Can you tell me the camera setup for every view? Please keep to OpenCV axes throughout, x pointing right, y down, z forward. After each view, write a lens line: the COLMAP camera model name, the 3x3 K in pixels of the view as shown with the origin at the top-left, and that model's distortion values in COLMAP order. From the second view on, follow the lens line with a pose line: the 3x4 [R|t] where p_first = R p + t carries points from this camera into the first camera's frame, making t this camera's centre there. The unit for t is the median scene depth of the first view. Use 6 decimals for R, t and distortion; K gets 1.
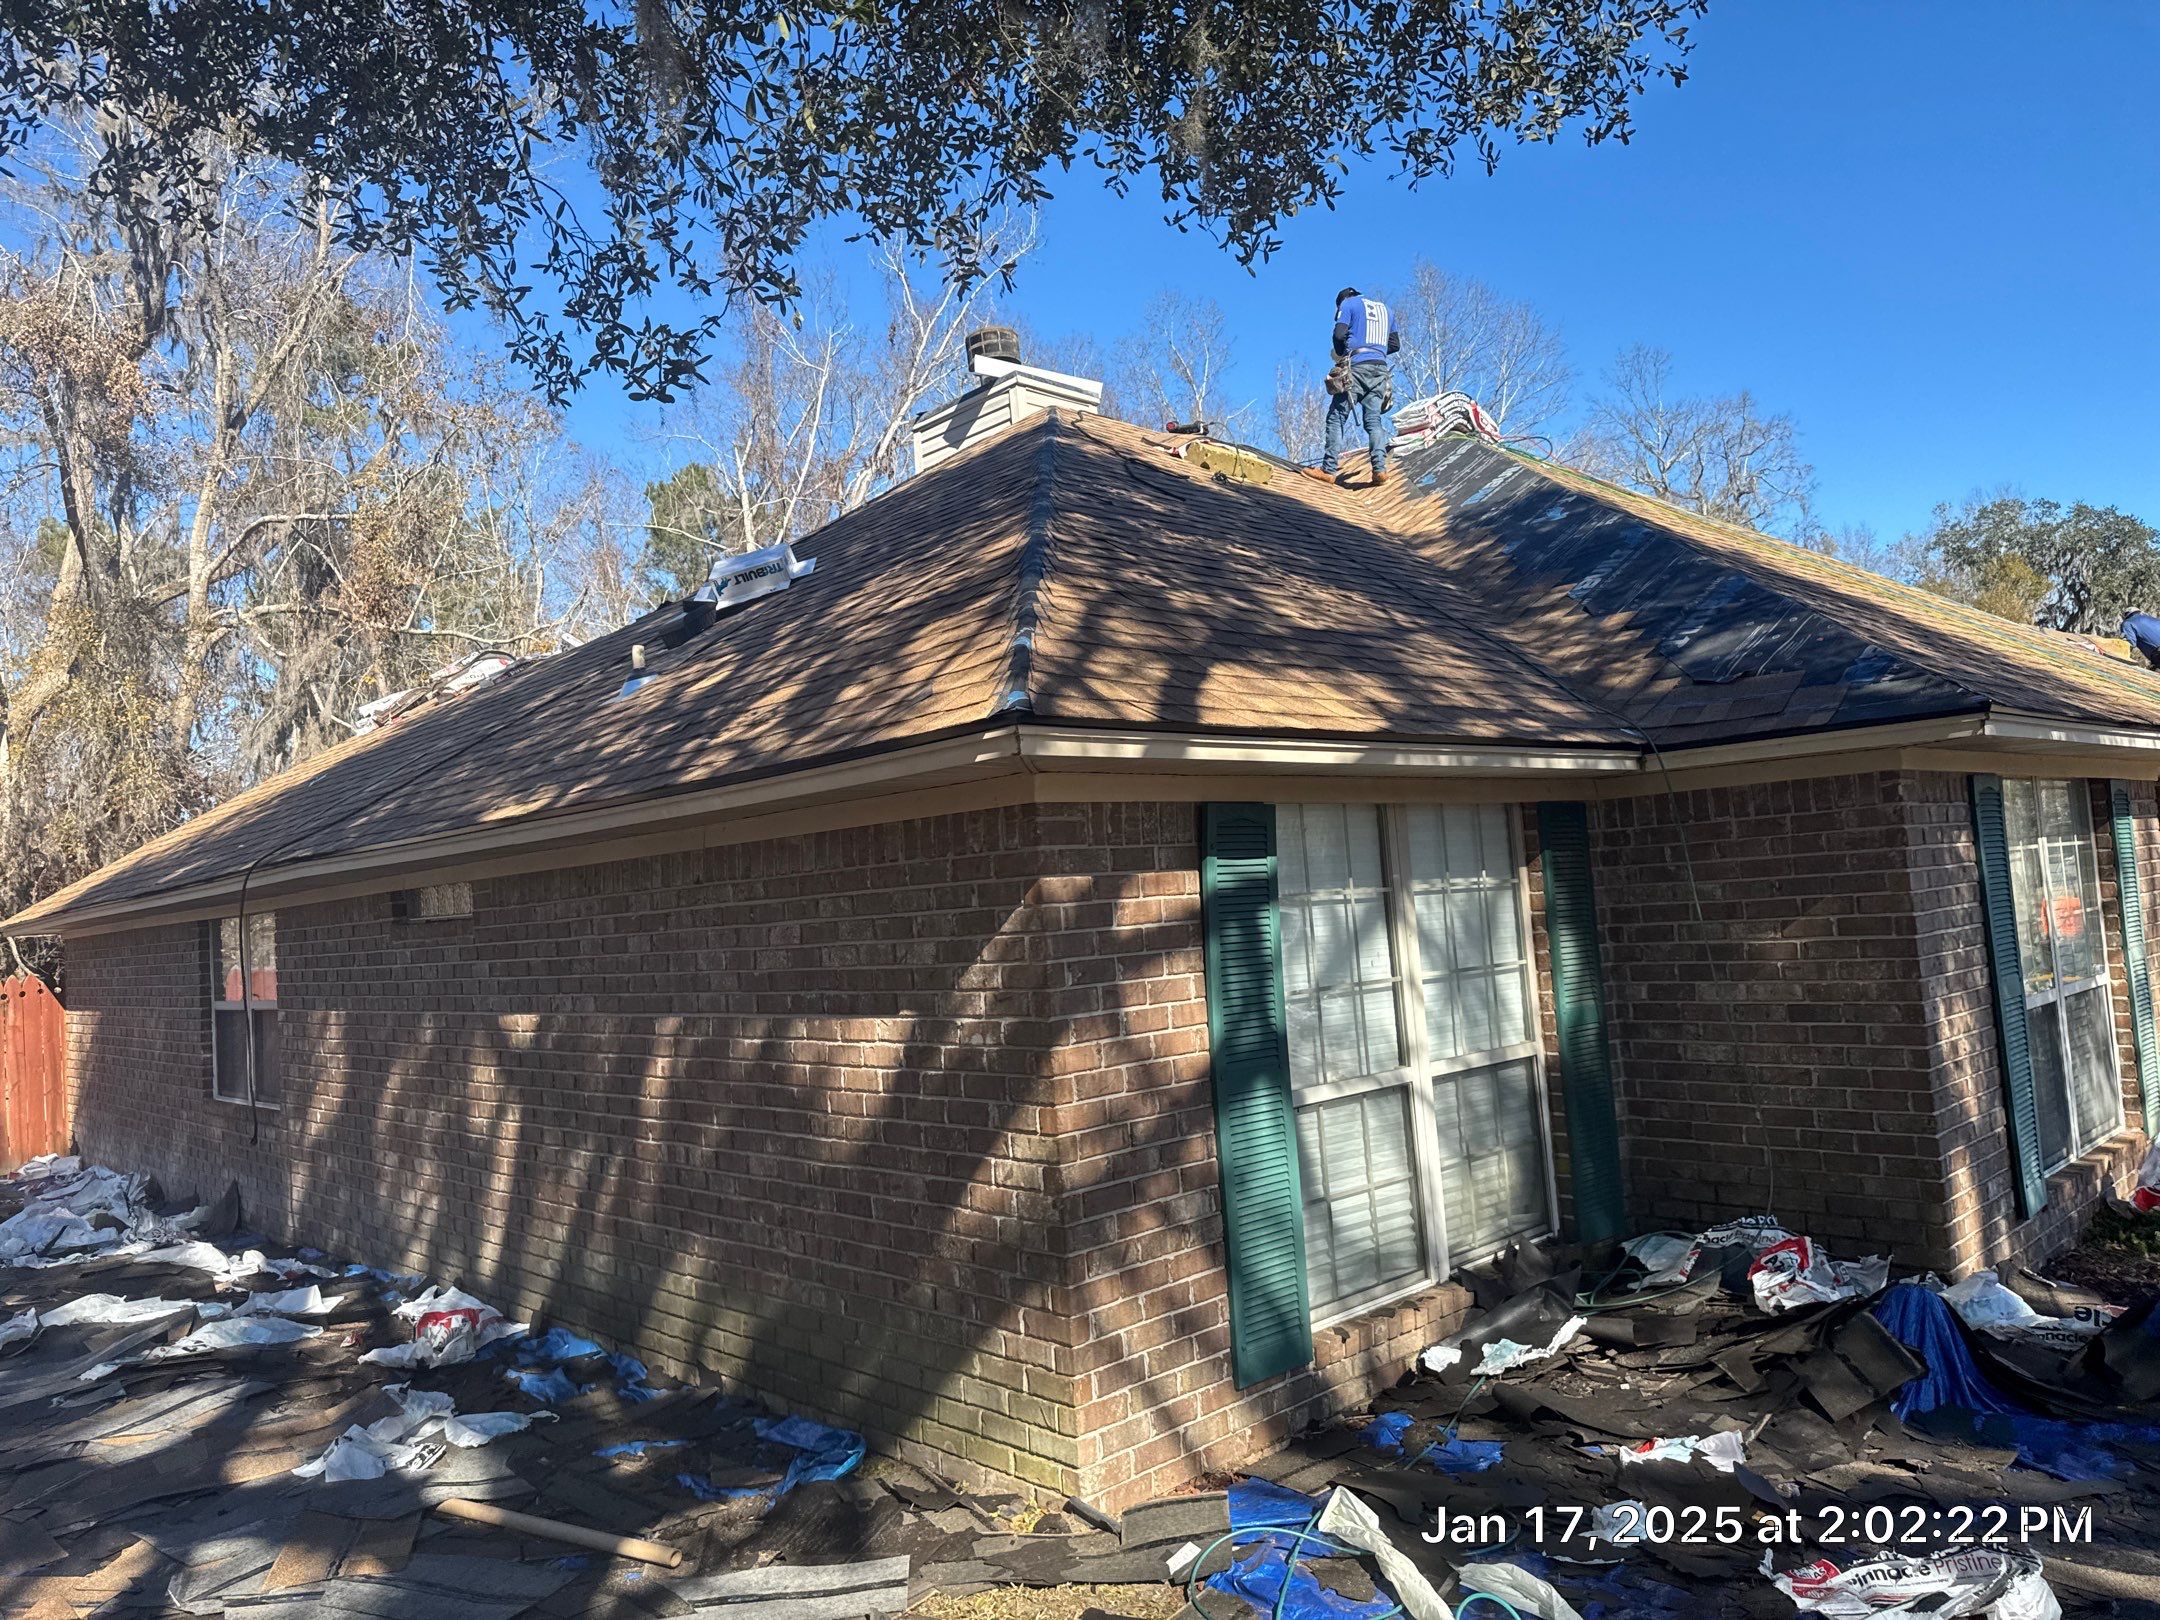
lens RADIAL K [[1501.7, 0, 1062.6], [0, 1501.7, 777.9], [0, 0, 1]] dist [0.034296, -0.061516]
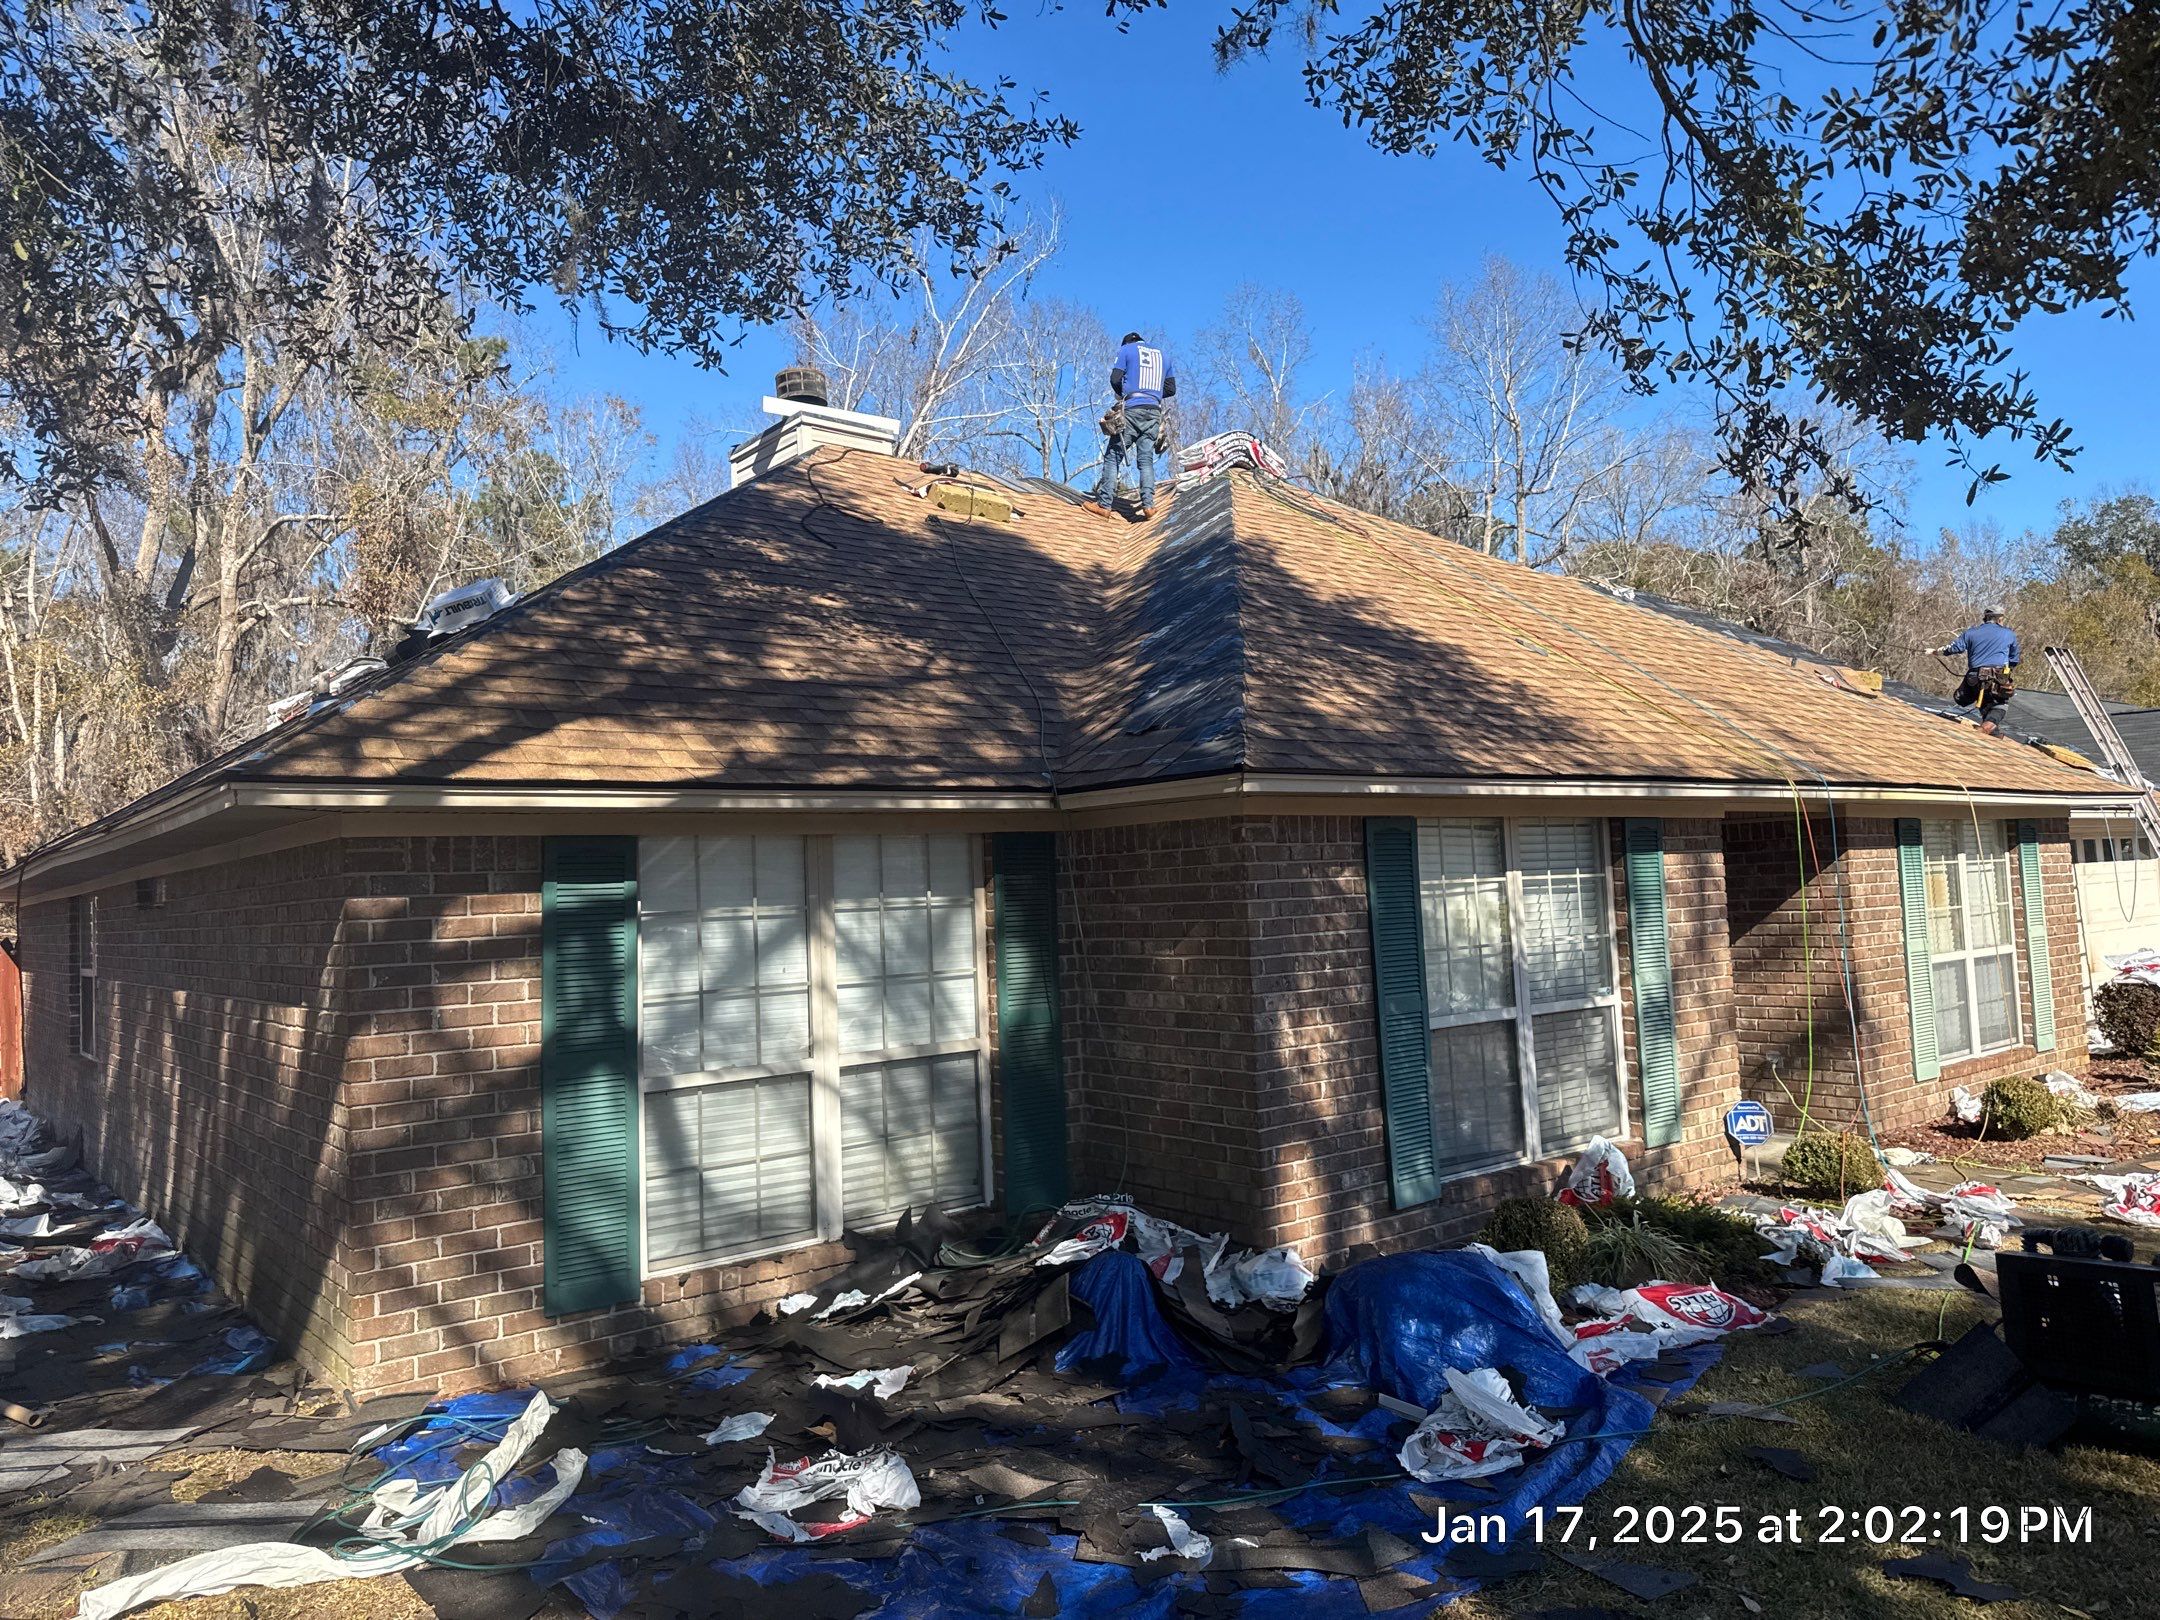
lens RADIAL K [[1501.7, 0, 1138.2], [0, 1501.7, 770.4], [0, 0, 1]] dist [0.034296, -0.061516]
pose [[0.998288, 0.019014, -0.055305, 0.540556], [-0.018543, 0.999787, 0.009018, -0.048895], [0.055465, -0.007978, 0.998429, -0.160308]]
